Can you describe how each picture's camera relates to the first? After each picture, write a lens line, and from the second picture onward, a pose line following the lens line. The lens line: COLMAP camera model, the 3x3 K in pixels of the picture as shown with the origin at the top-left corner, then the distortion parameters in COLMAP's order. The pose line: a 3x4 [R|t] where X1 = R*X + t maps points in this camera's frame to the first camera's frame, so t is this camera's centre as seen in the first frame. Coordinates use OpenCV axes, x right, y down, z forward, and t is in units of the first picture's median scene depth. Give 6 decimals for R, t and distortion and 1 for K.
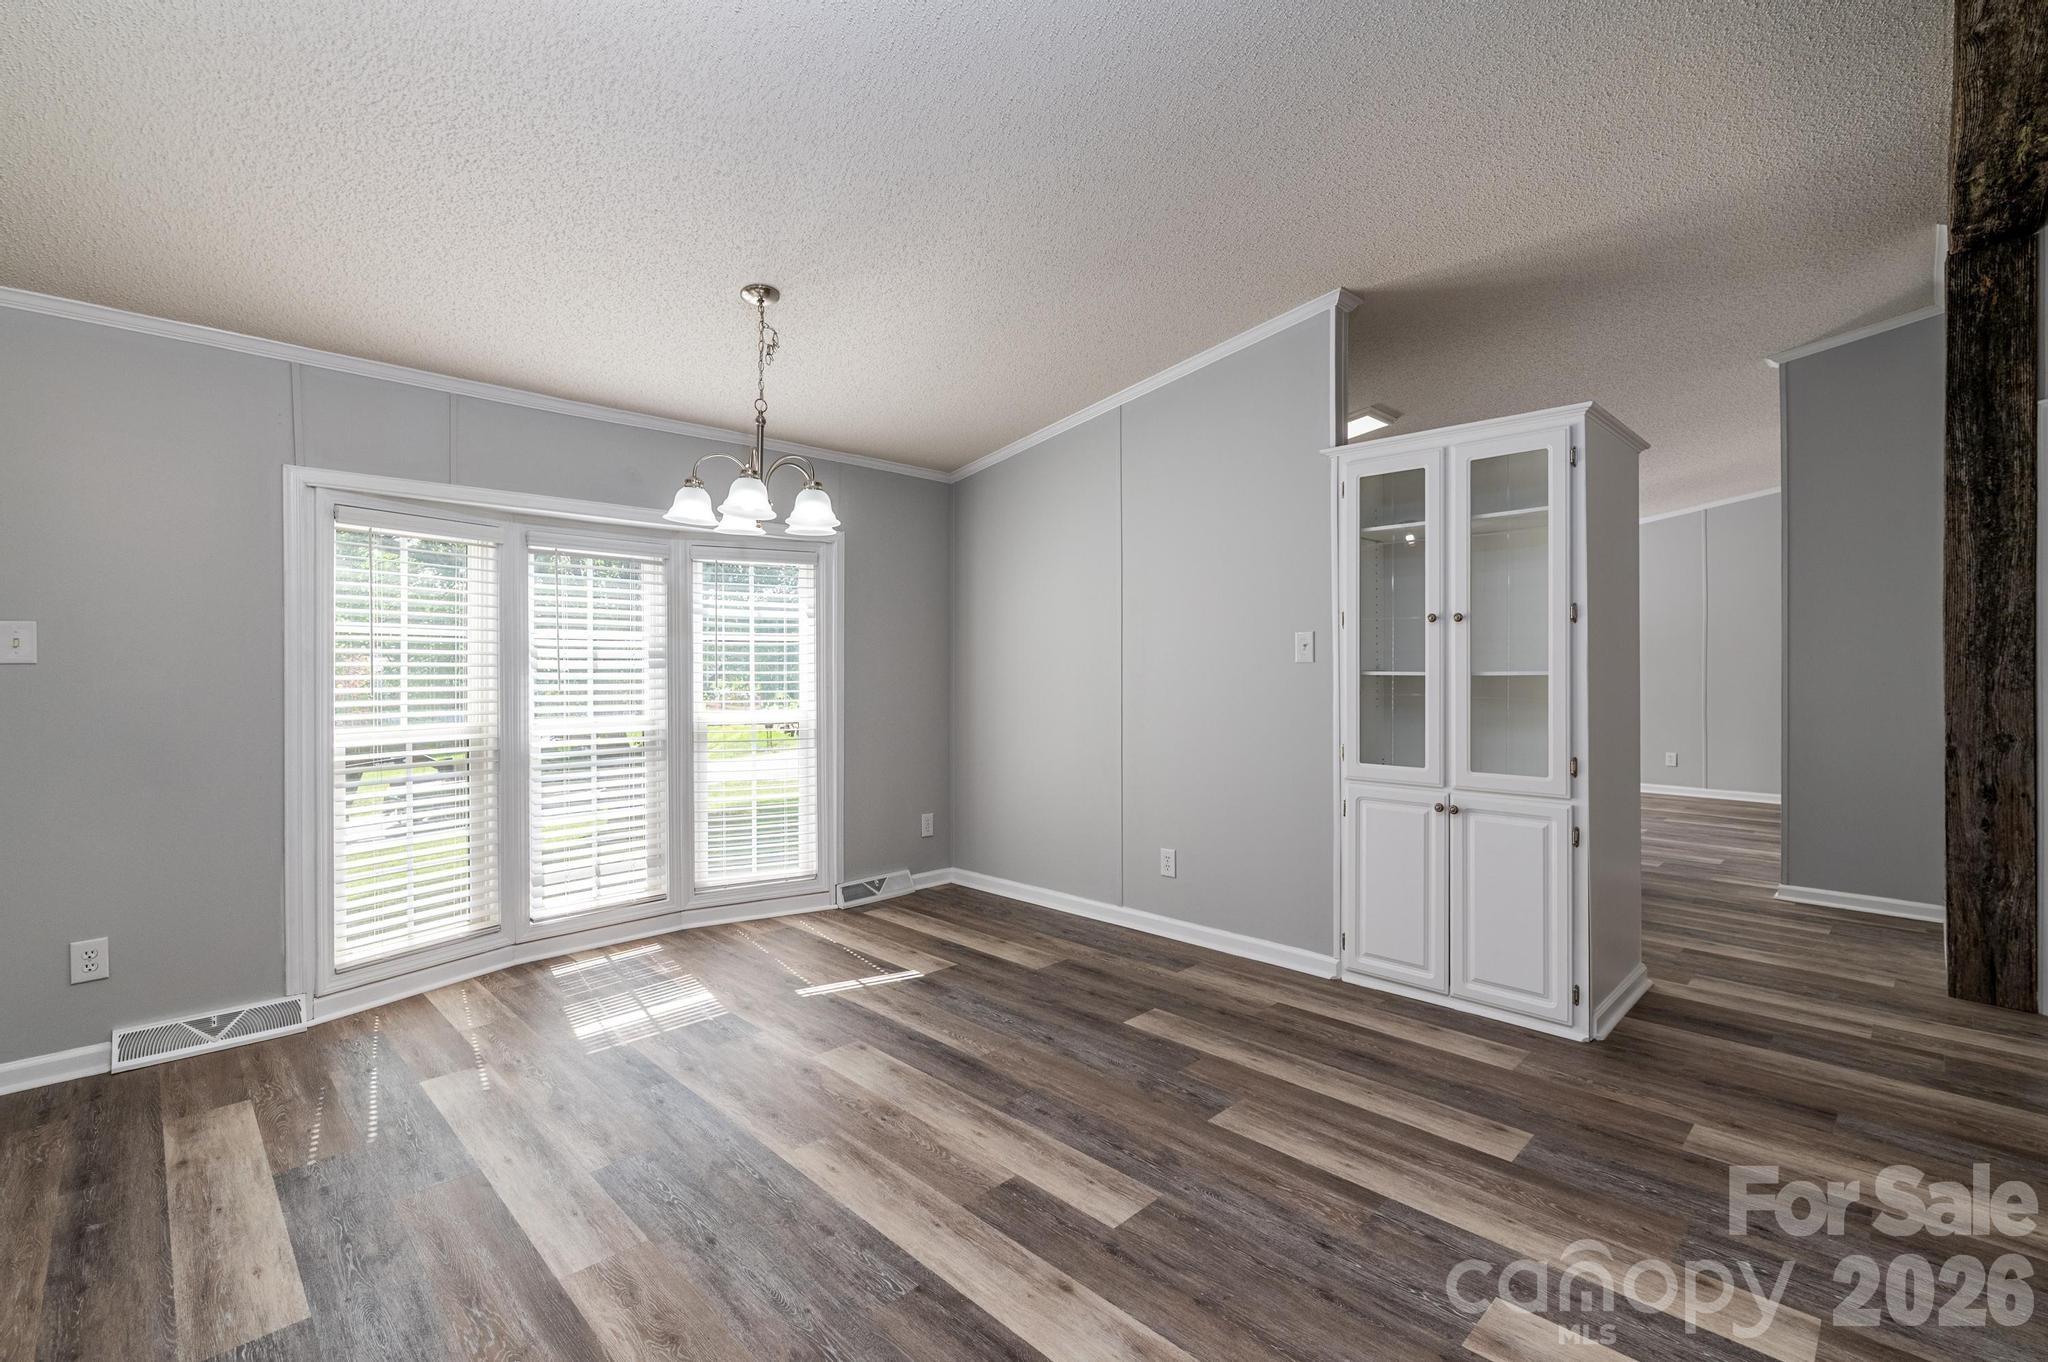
lens RADIAL K [[903.3, 0, 1035.6], [0, 903.3, 667.7], [0, 0, 1]] dist [0.001995, -0.000660]
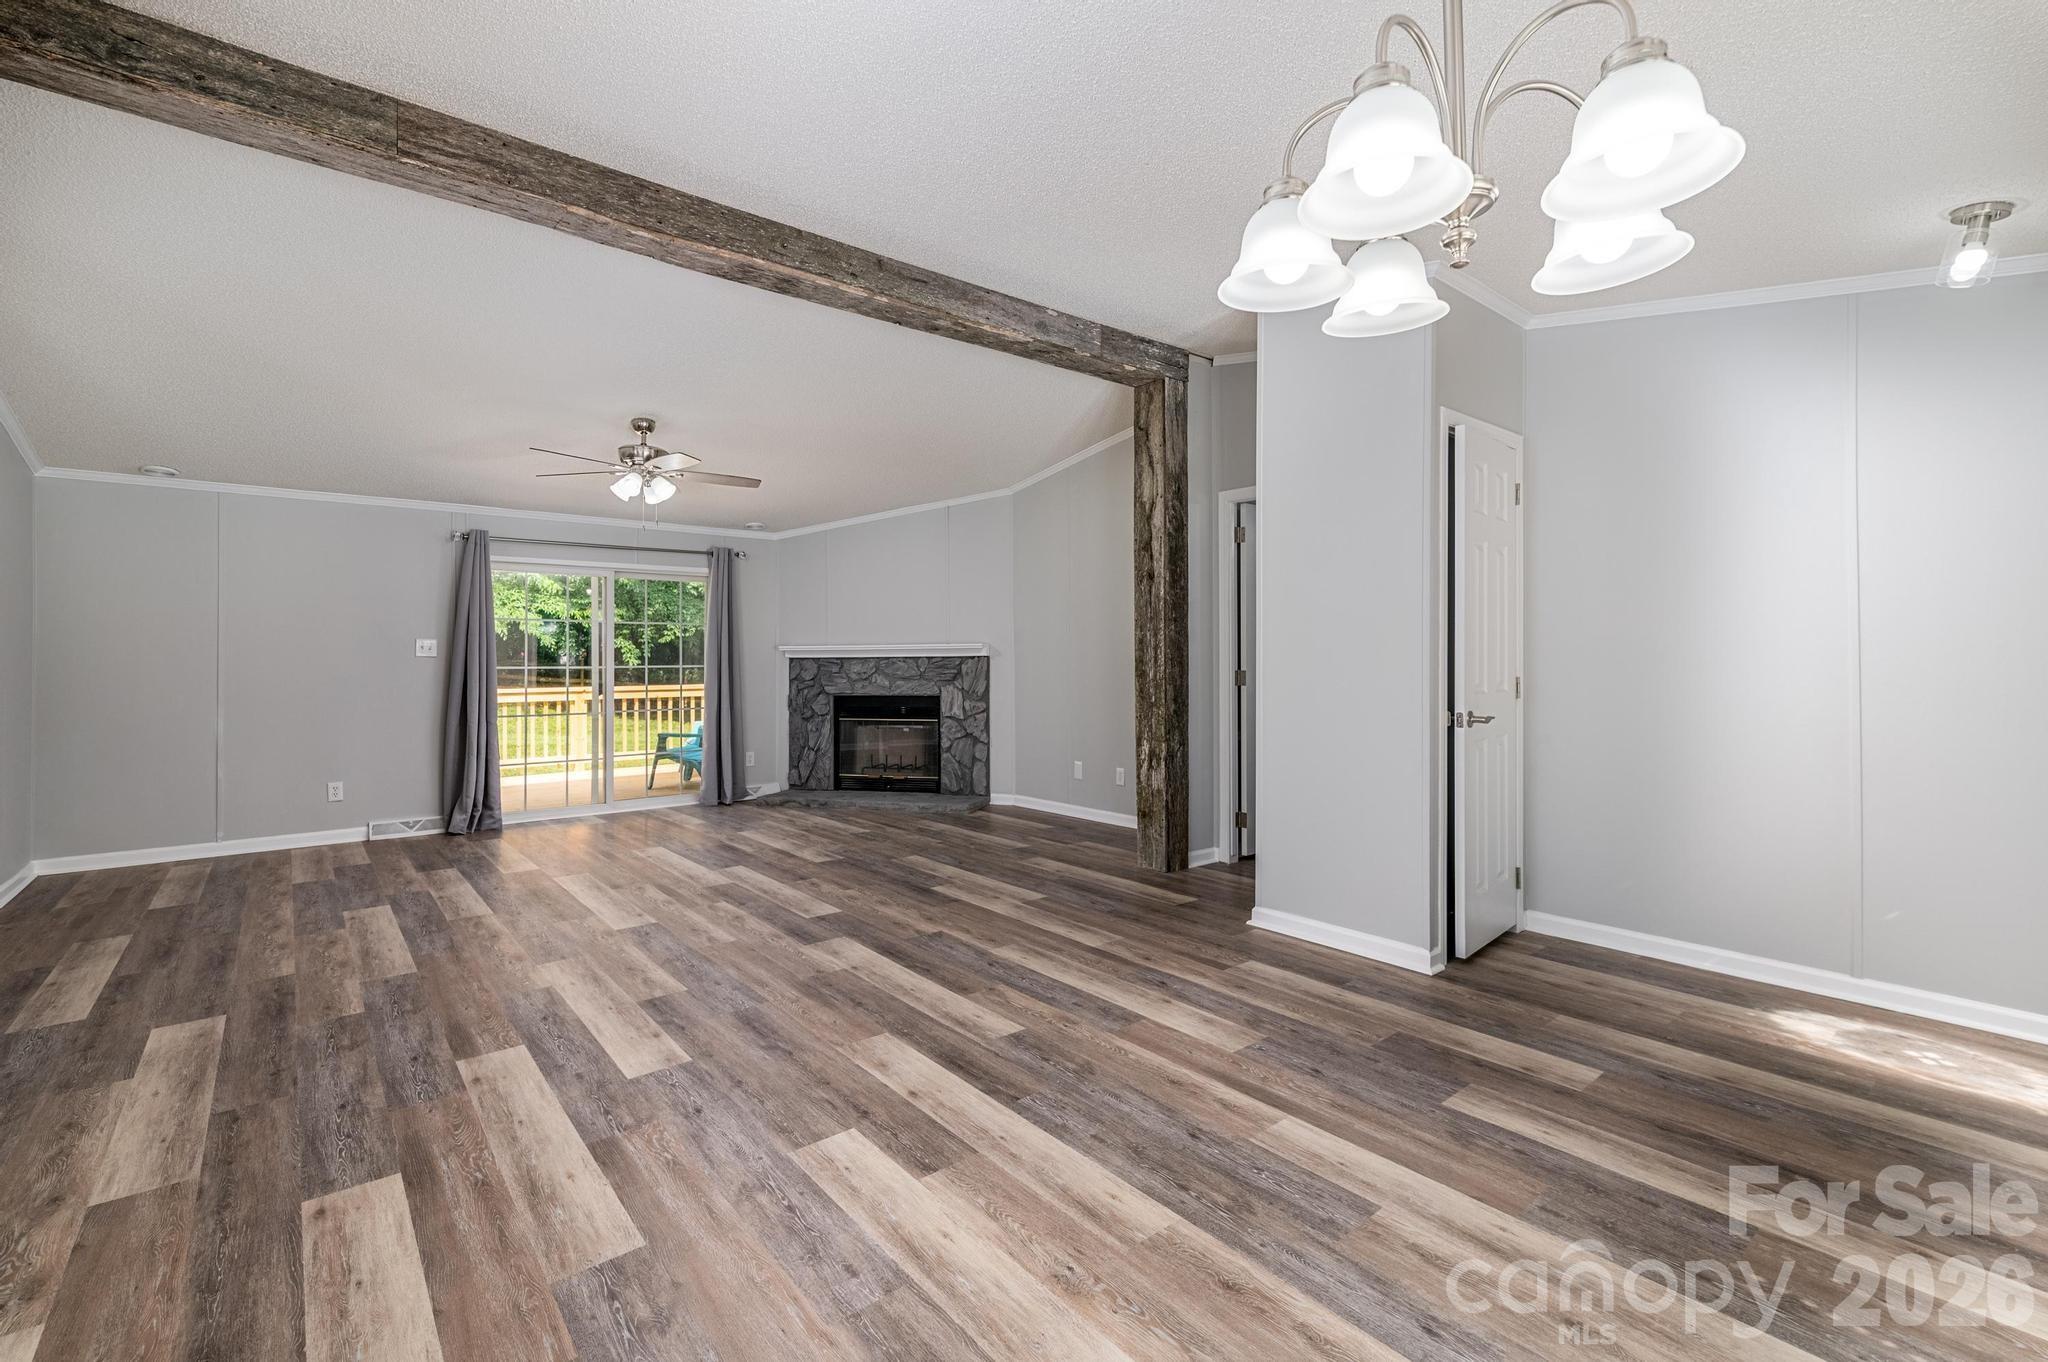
lens RADIAL K [[892.1, 0, 1049.7], [0, 892.1, 654.2], [0, 0, 1]] dist [-0.002467, -0.000163]
pose [[-0.997090, 0.005123, 0.076060, -0.218753], [0.005197, 0.999986, 0.000763, 0.003630], [-0.076055, 0.001156, -0.997103, 1.799959]]
